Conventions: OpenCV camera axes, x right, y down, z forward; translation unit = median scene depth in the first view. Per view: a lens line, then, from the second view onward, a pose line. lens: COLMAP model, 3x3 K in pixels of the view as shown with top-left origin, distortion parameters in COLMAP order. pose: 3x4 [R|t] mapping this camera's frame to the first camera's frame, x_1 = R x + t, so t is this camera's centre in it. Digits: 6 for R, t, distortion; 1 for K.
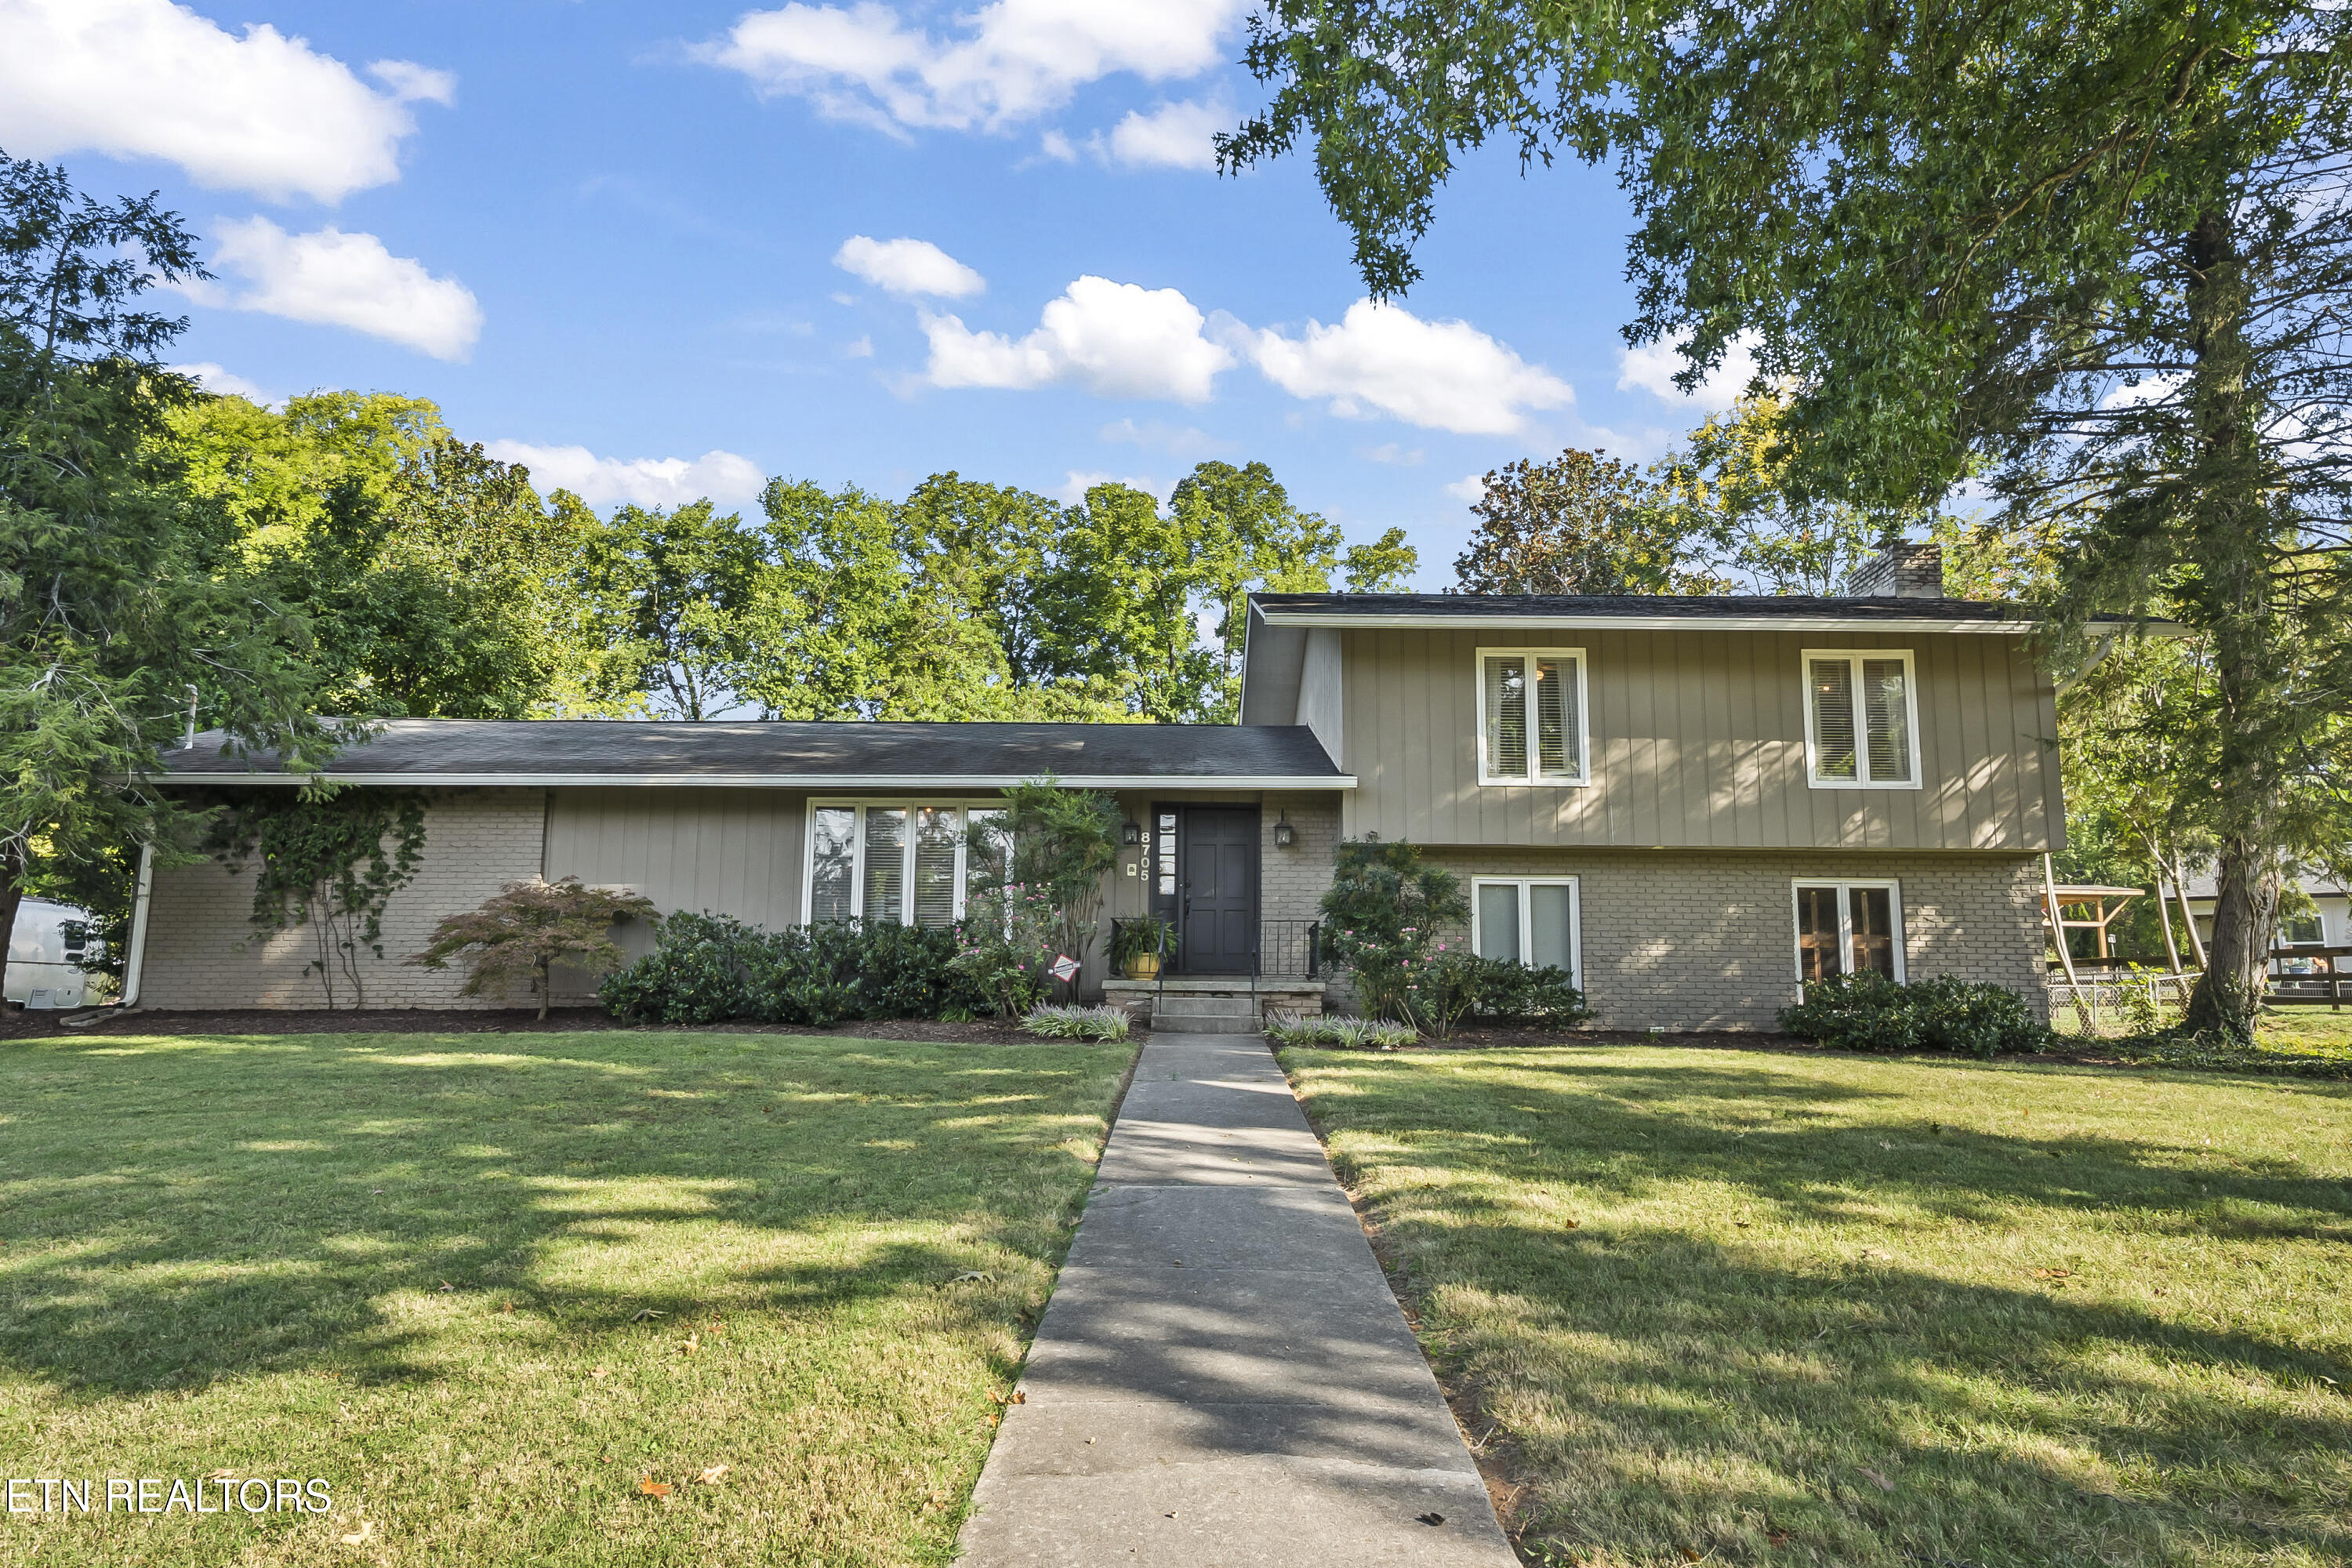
lens RADIAL K [[1493.4, 0, 1179.9], [0, 1493.4, 779.4], [0, 0, 1]] dist [0.059363, 0.005439]
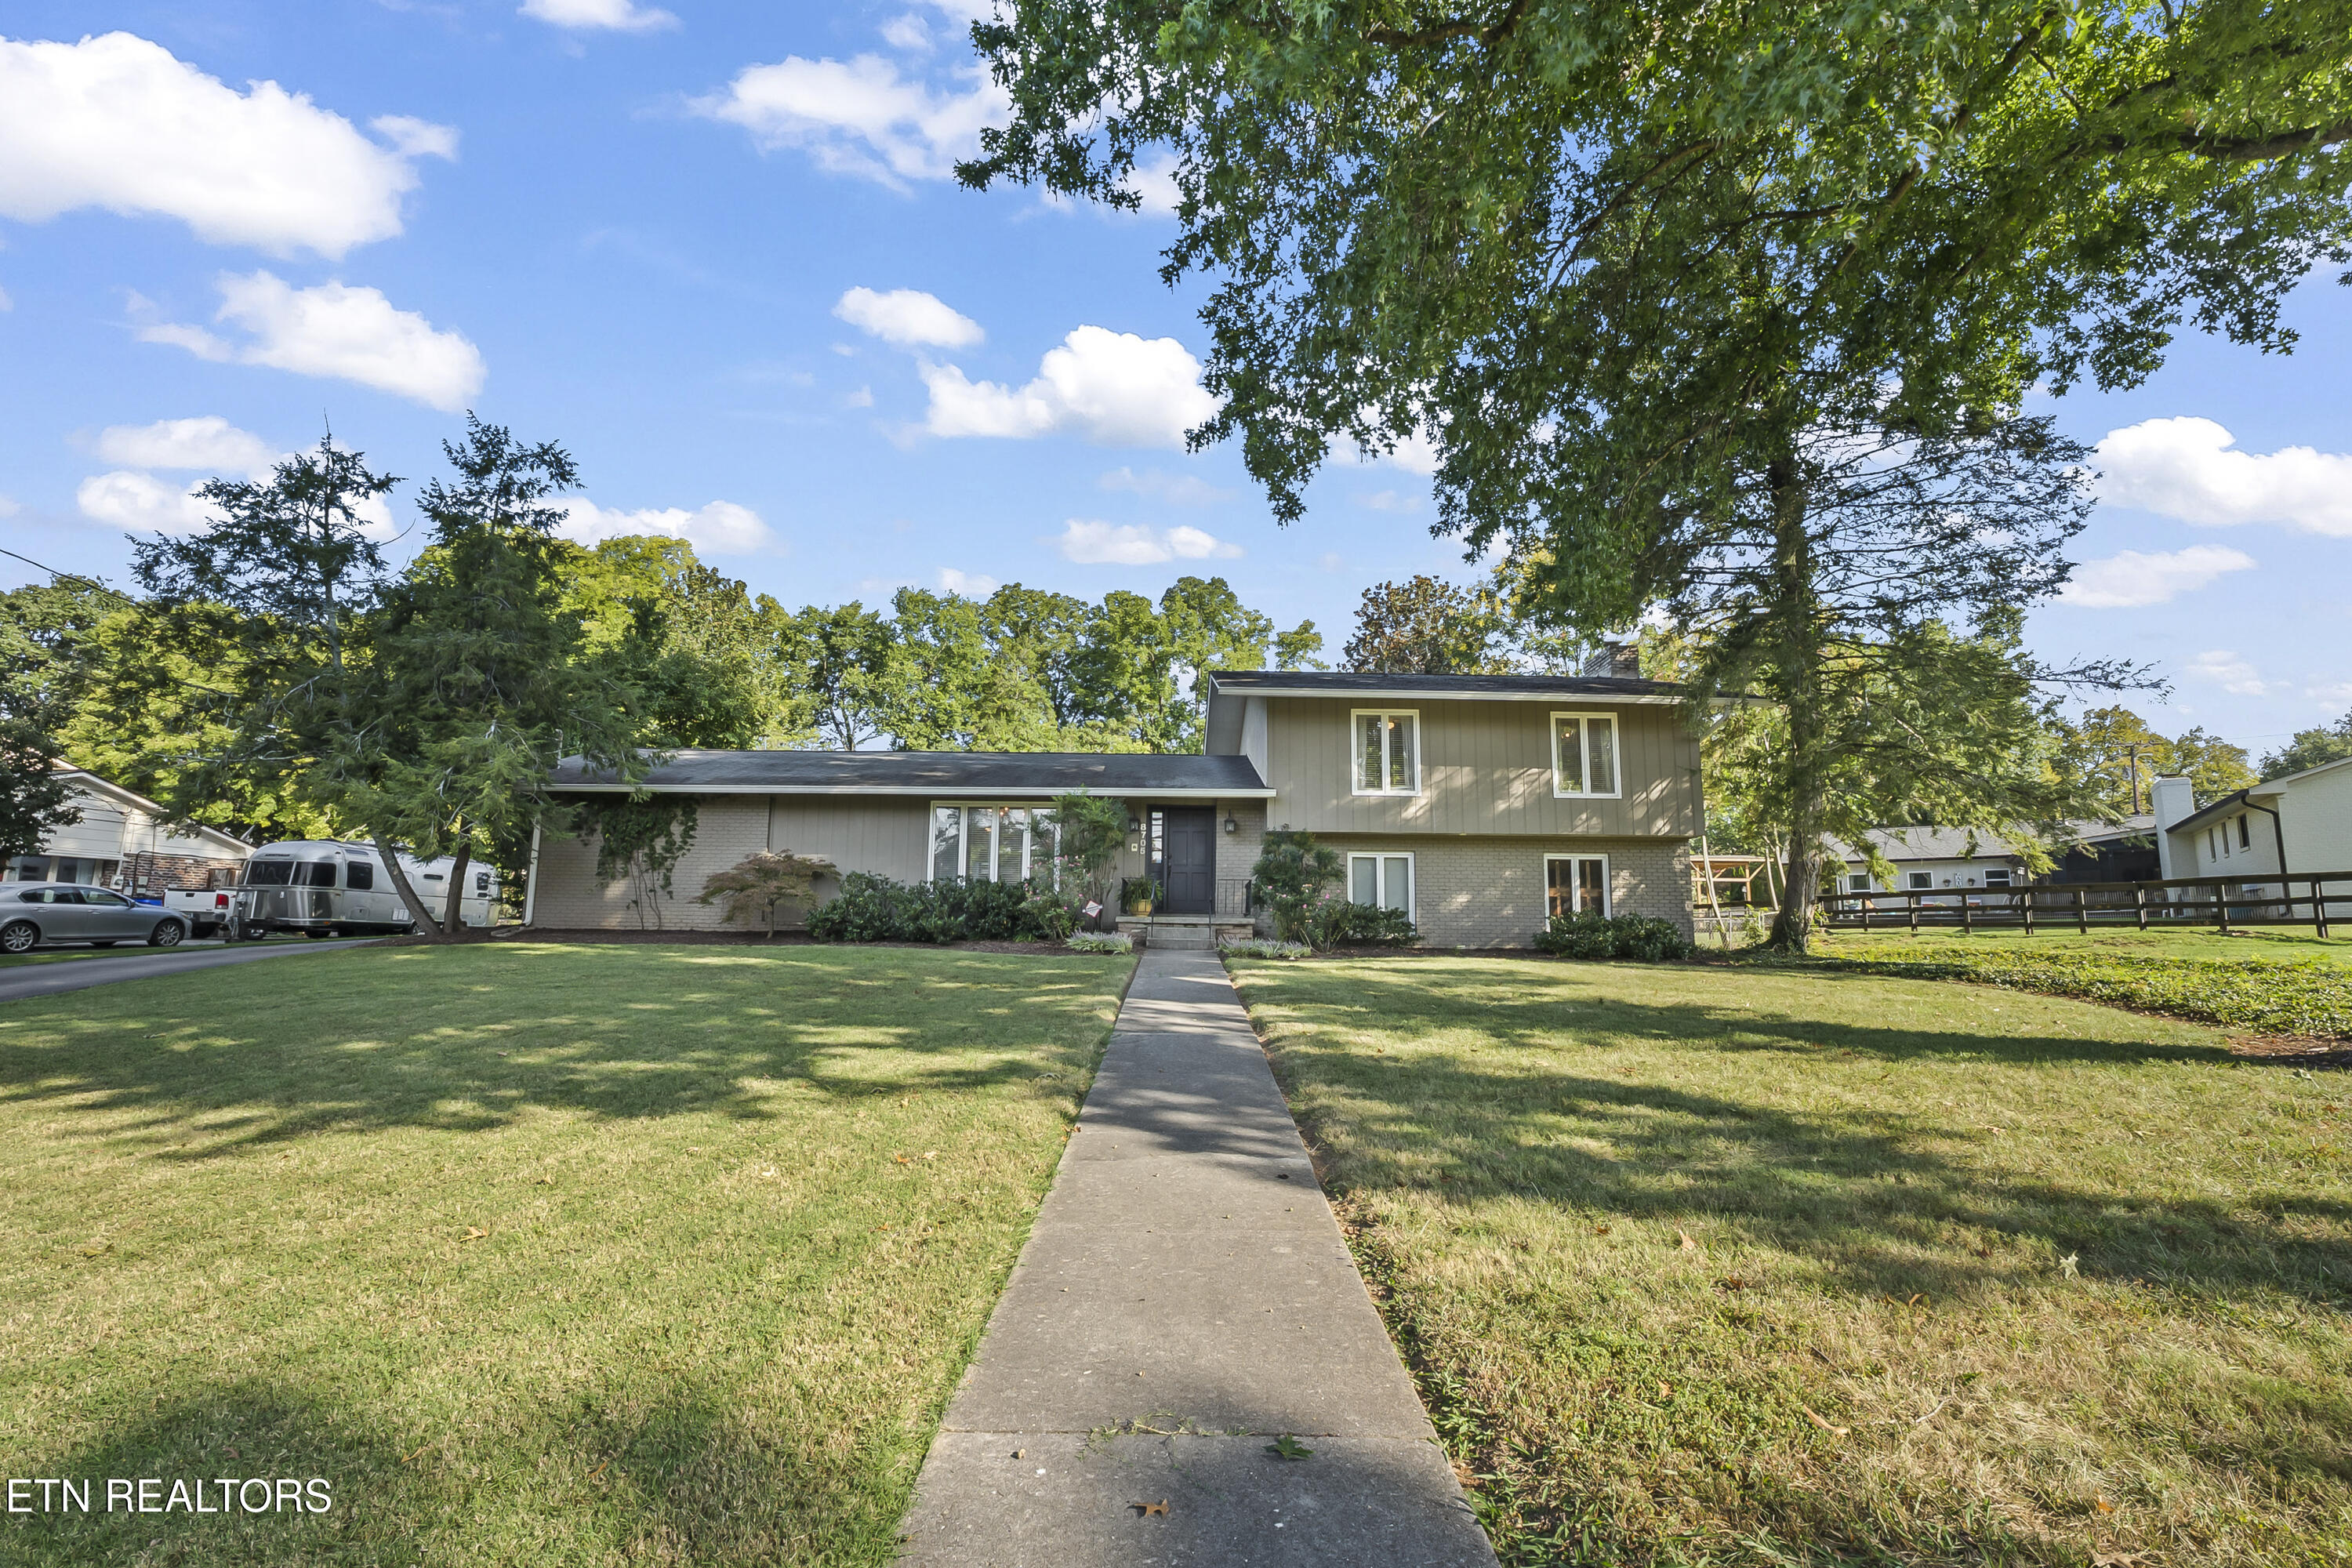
lens RADIAL K [[1036.8, 0, 1186.8], [0, 1036.8, 779.1], [0, 0, 1]] dist [-0.031423, 0.003607]
pose [[0.999799, 0.005590, 0.019233, 0.001872], [-0.005596, 0.999984, 0.000293, -0.013473], [-0.019231, -0.000400, 0.999815, -0.108592]]
